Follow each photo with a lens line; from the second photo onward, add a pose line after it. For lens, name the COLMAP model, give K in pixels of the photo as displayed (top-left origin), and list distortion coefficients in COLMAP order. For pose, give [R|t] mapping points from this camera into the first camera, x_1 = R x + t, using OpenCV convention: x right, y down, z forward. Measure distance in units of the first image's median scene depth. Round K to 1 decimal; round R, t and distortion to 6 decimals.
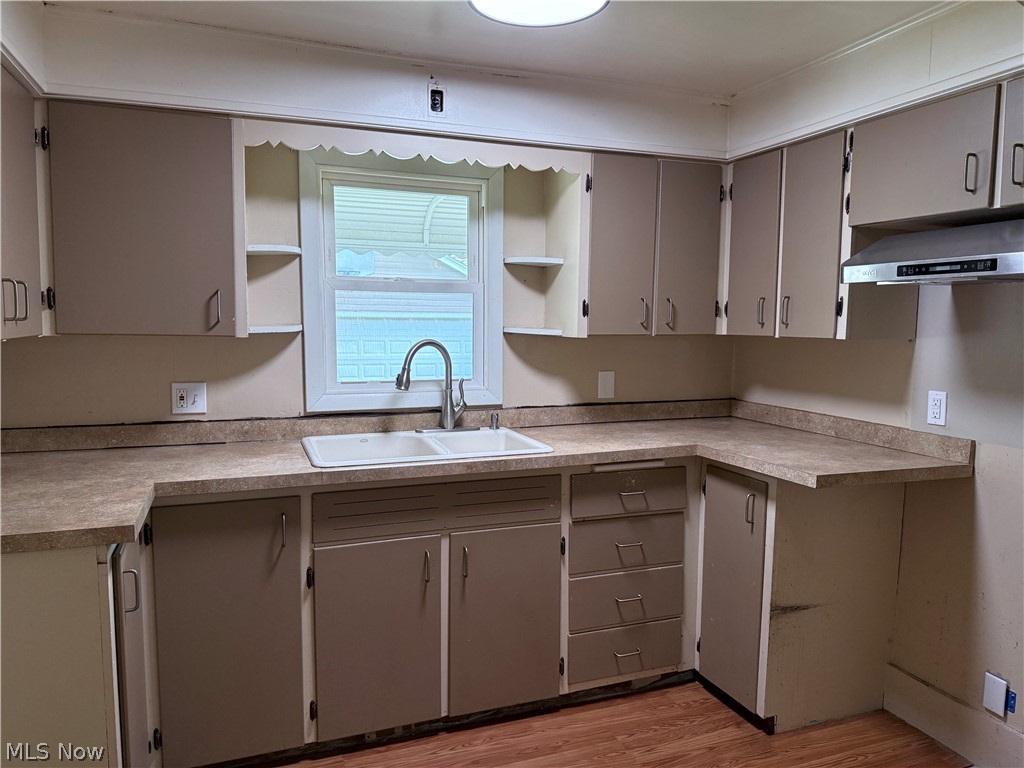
lens RADIAL K [[721.1, 0, 516.2], [0, 721.1, 389.3], [0, 0, 1]] dist [0.088535, -0.122948]
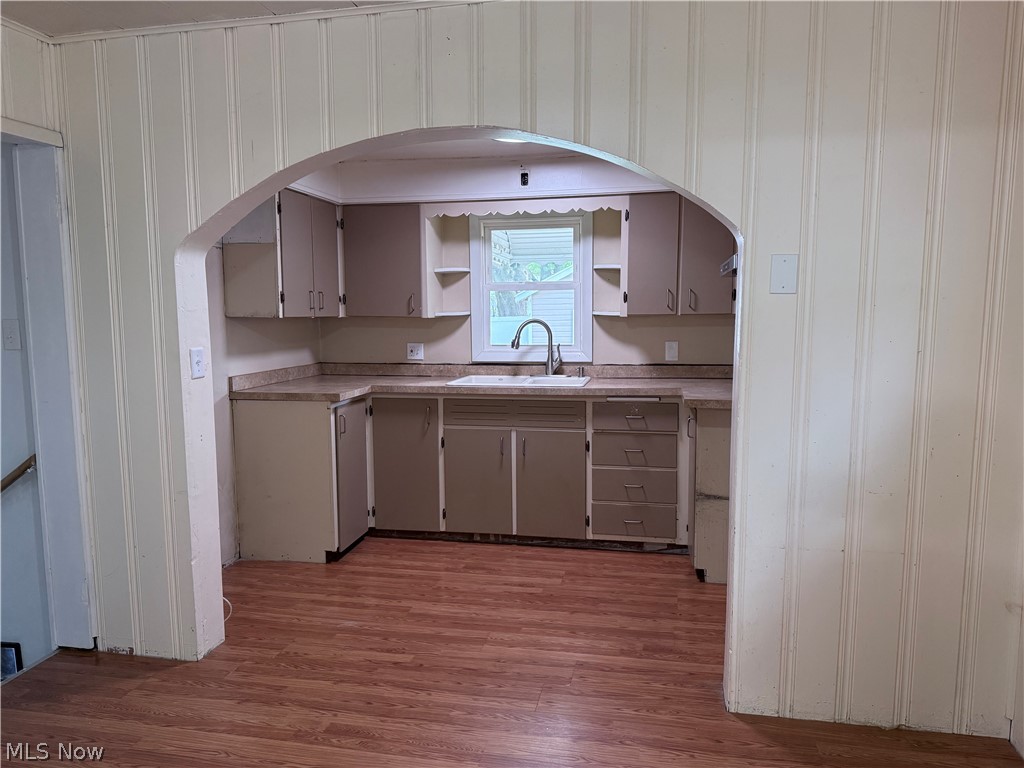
lens RADIAL K [[717.3, 0, 512.0], [0, 717.3, 384.0], [0, 0, 1]] dist [0.207306, -0.119285]
pose [[0.849504, 0.039405, -0.526108, 0.727694], [-0.037921, 0.999188, 0.013607, 0.060226], [0.526217, 0.008391, 0.850309, -0.437159]]
